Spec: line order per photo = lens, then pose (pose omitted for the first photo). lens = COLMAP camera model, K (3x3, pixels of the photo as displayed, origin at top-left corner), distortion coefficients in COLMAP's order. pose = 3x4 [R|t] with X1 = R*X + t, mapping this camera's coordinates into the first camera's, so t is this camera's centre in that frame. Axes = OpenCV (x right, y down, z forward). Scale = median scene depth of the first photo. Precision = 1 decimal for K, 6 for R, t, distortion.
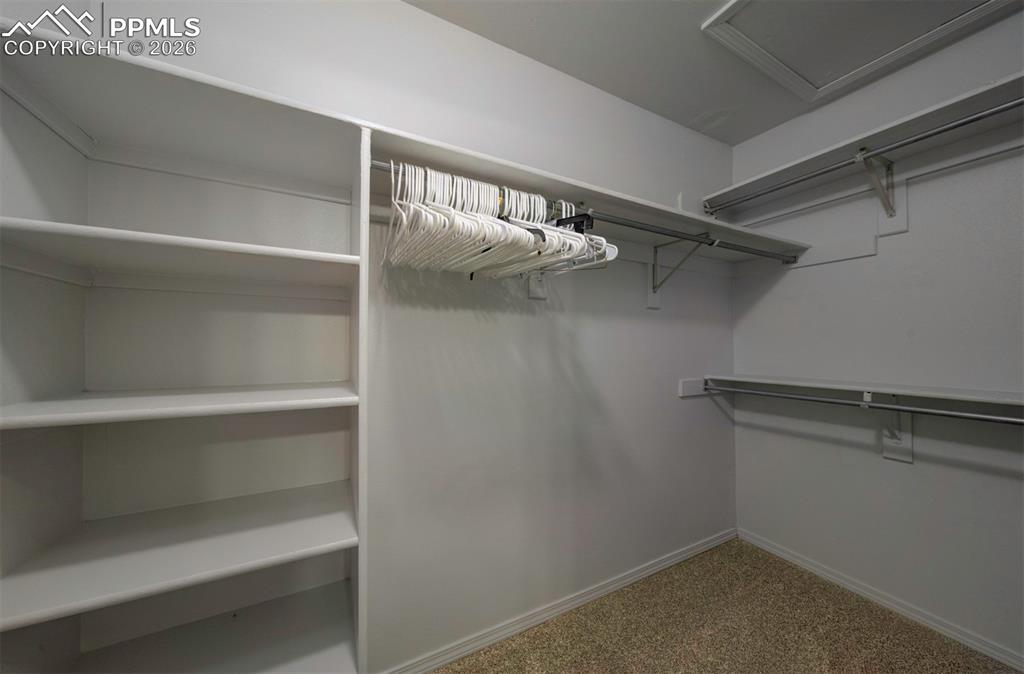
lens RADIAL K [[348.0, 0, 505.4], [0, 348.0, 339.4], [0, 0, 1]] dist [-0.000856, -0.000013]
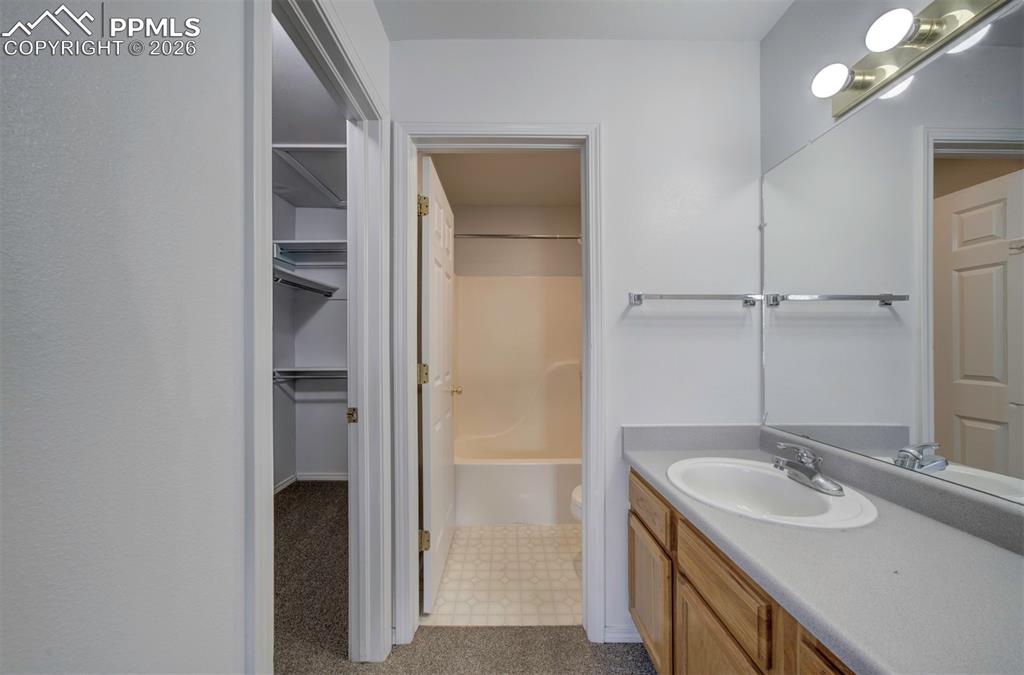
lens RADIAL K [[348.0, 0, 506.1], [0, 348.0, 342.5], [0, 0, 1]] dist [-0.000856, -0.000013]
pose [[0.465289, 0.006017, 0.885138, -0.217462], [-0.008933, 0.999958, -0.002102, -0.006096], [-0.885114, -0.006929, 0.465324, -0.456910]]
